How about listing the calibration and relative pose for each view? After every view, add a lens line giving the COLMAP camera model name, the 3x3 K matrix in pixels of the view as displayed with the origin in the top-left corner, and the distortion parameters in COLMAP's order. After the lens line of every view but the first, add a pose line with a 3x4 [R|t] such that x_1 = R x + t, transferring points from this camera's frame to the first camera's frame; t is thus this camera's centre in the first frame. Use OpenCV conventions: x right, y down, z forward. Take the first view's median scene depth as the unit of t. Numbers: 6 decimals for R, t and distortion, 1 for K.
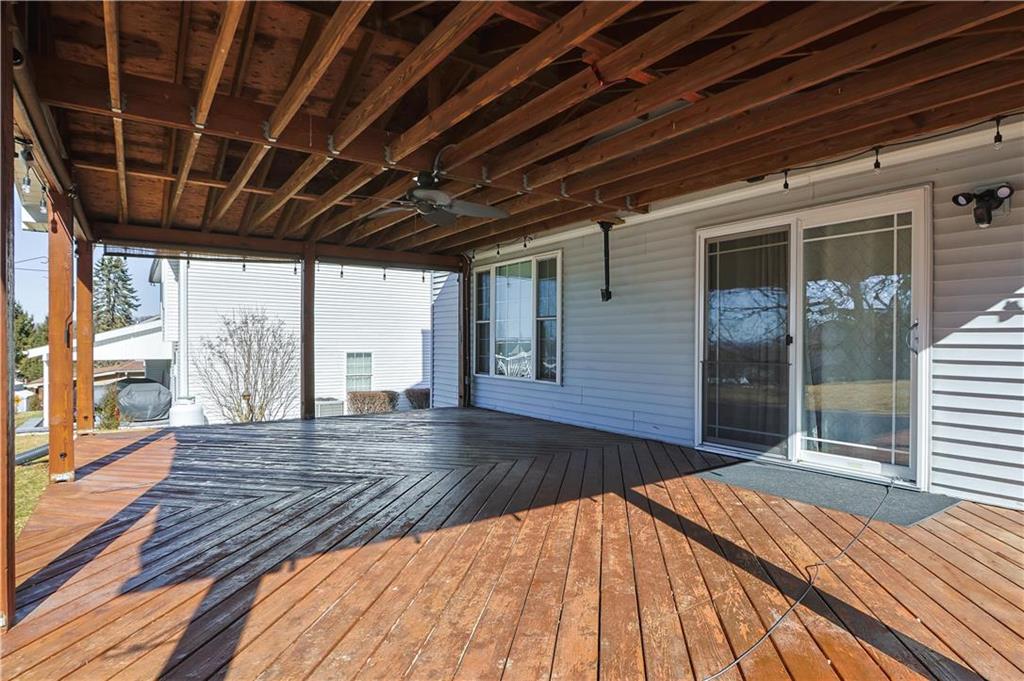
lens RADIAL K [[548.8, 0, 512.0], [0, 548.8, 340.5], [0, 0, 1]] dist [-0.013396, 0.000169]
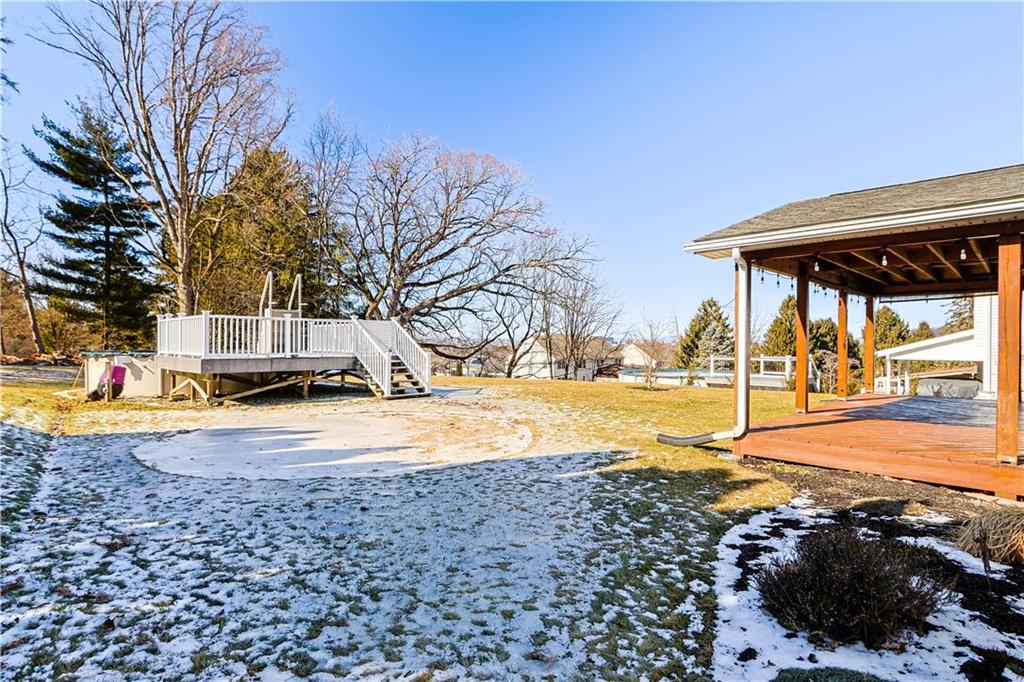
lens RADIAL K [[536.4, 0, 512.0], [0, 536.4, 341.0], [0, 0, 1]] dist [-0.011730, 0.001566]
pose [[0.195566, -0.004183, -0.980682, 0.728493], [-0.001056, 0.999989, -0.004476, -0.008444], [0.980690, 0.001911, 0.195559, -0.558475]]
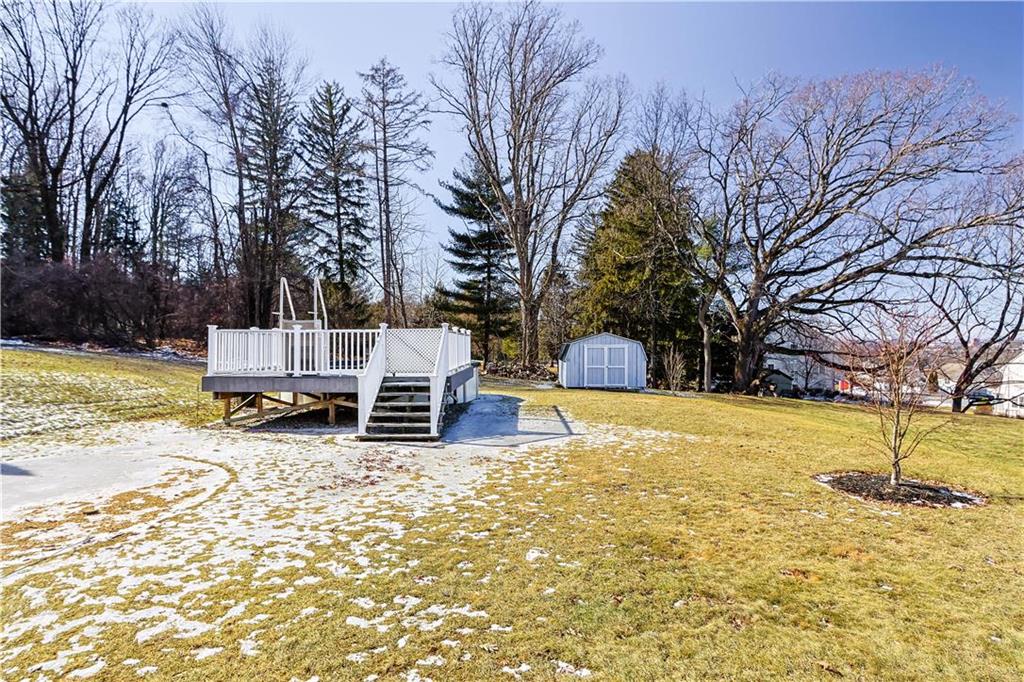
lens RADIAL K [[536.4, 0, 512.0], [0, 536.4, 341.0], [0, 0, 1]] dist [-0.011730, 0.001566]
pose [[-0.583395, -0.007020, -0.812158, -0.313451], [0.001205, 0.999954, -0.009508, -0.044247], [0.812188, -0.006526, -0.583360, 0.439866]]
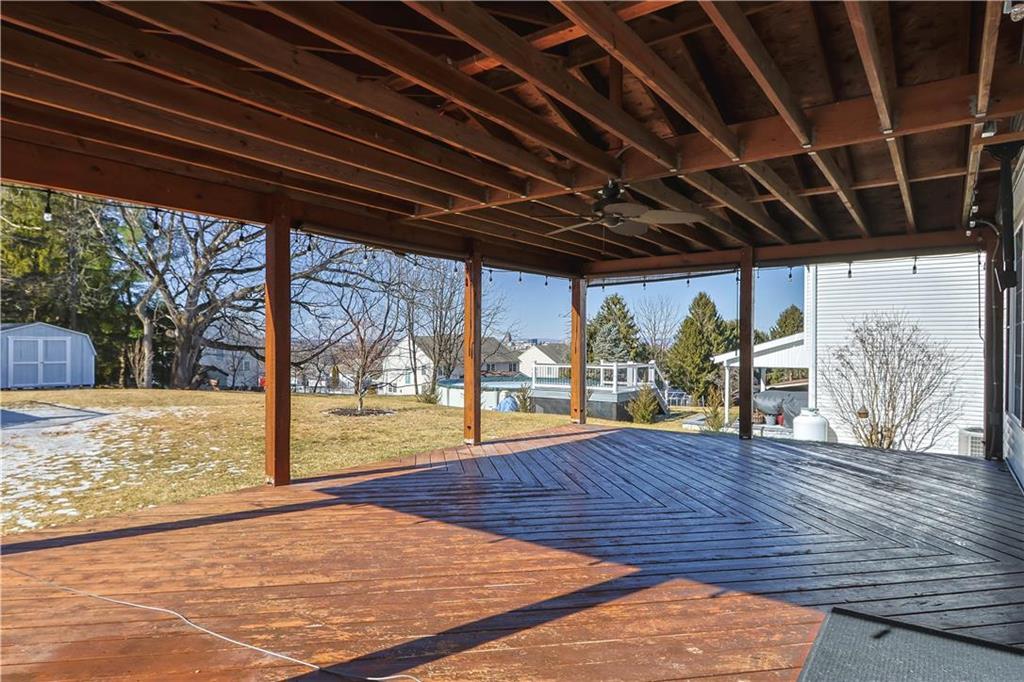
lens RADIAL K [[602.2, 0, 512.0], [0, 602.2, 341.0], [0, 0, 1]] dist [-0.013892, 0.000246]
pose [[0.330978, -0.006040, -0.943619, 0.462548], [-0.002779, 0.999969, -0.007375, -0.013604], [0.943634, 0.005063, 0.330951, 0.290070]]
